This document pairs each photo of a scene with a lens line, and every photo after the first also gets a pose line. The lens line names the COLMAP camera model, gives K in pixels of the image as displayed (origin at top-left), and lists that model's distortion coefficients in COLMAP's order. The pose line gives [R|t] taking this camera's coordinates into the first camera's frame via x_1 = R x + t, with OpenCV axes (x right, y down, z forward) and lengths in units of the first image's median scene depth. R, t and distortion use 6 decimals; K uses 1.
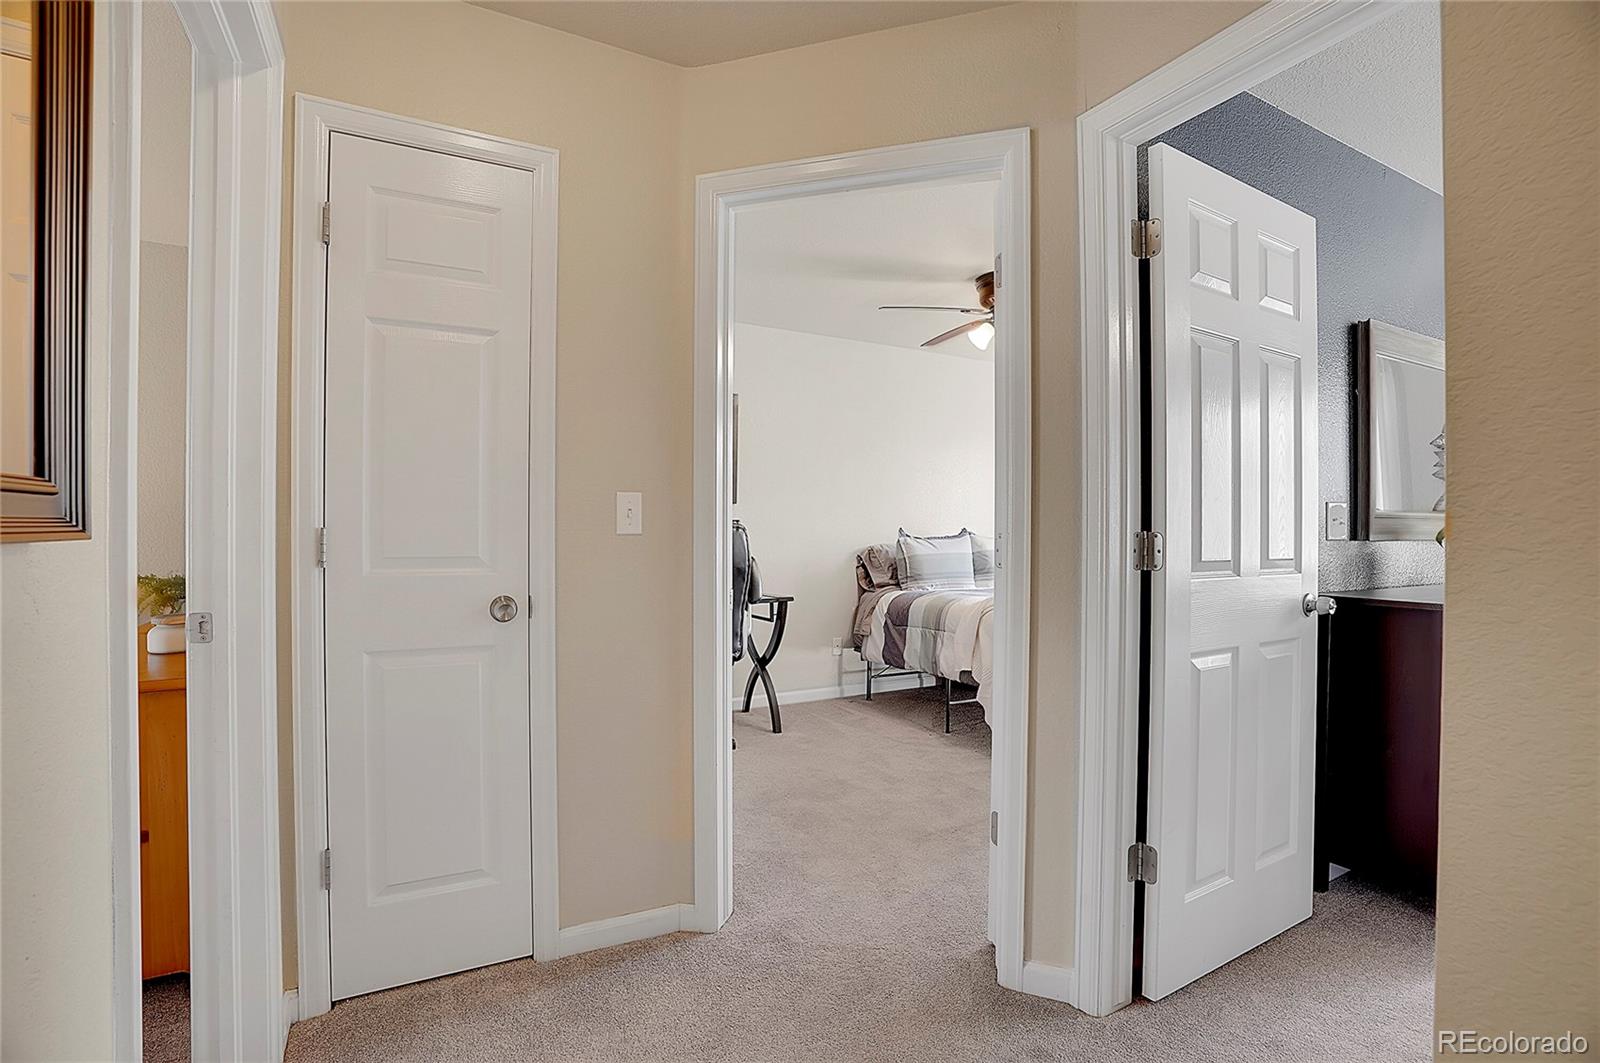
lens RADIAL K [[739.5, 0, 801.7], [0, 739.5, 536.7], [0, 0, 1]] dist [-0.068738, 0.025395]
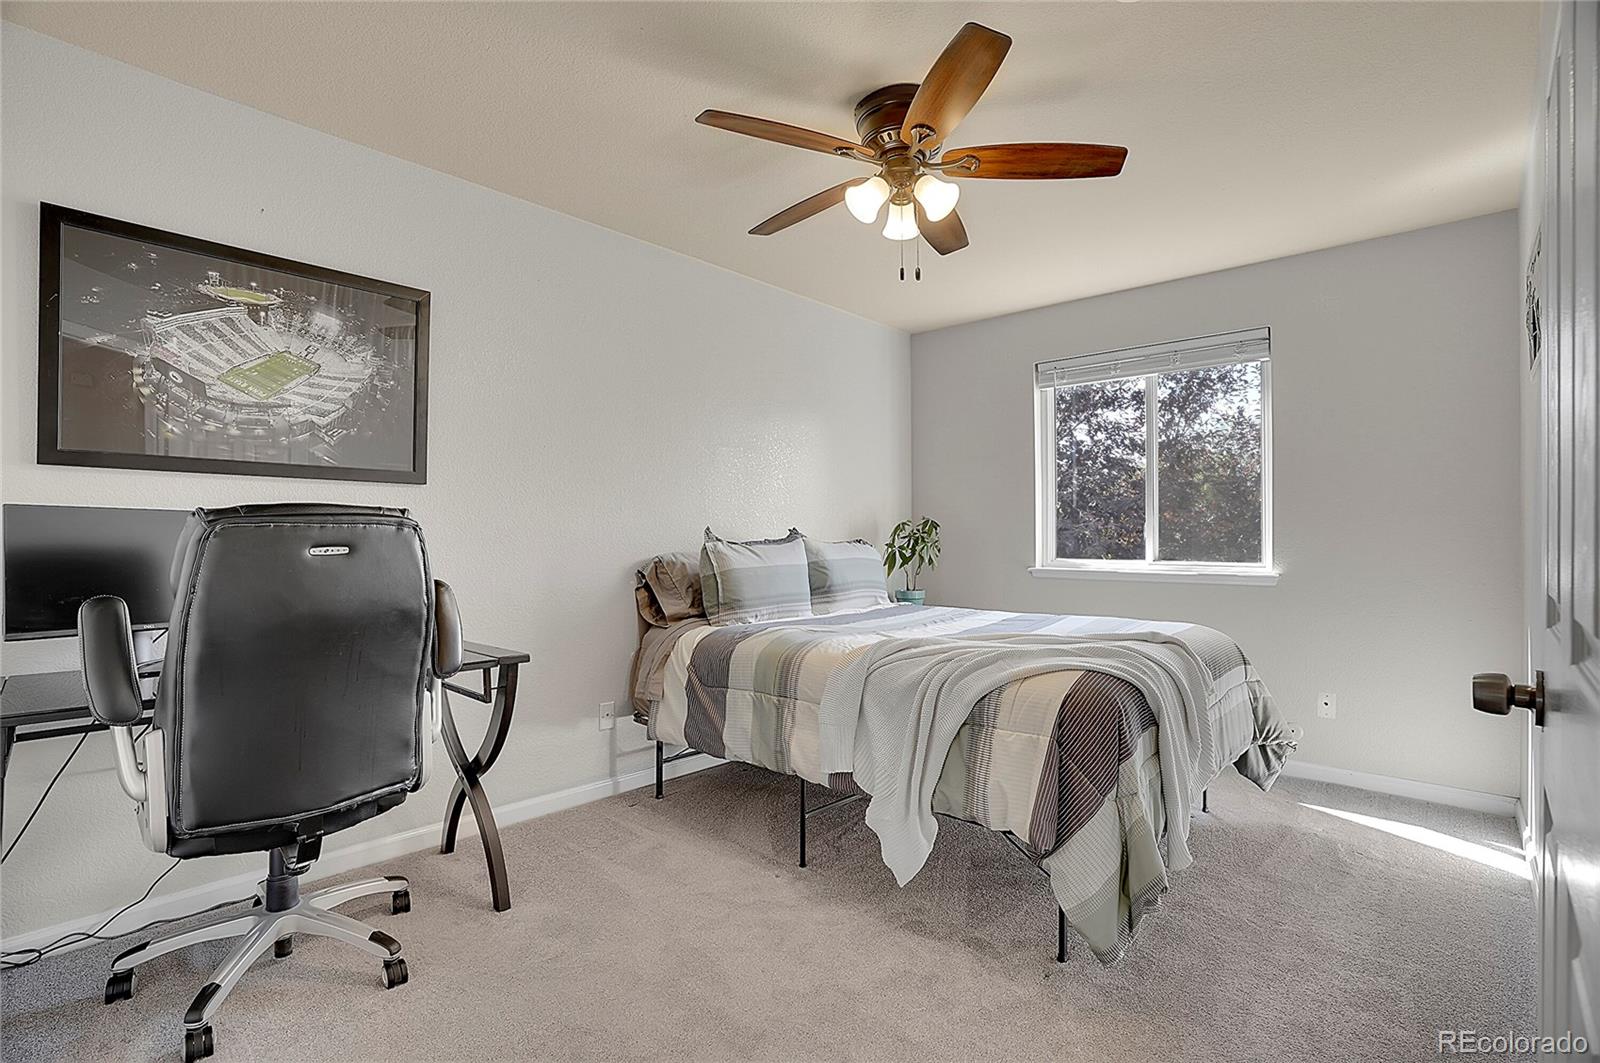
lens RADIAL K [[739.5, 0, 802.0], [0, 739.5, 538.2], [0, 0, 1]] dist [-0.068738, 0.025395]
pose [[0.946950, -0.005520, 0.321333, 0.005501], [0.006477, 0.999977, -0.001908, -0.001047], [-0.321315, 0.003888, 0.946964, 0.371409]]
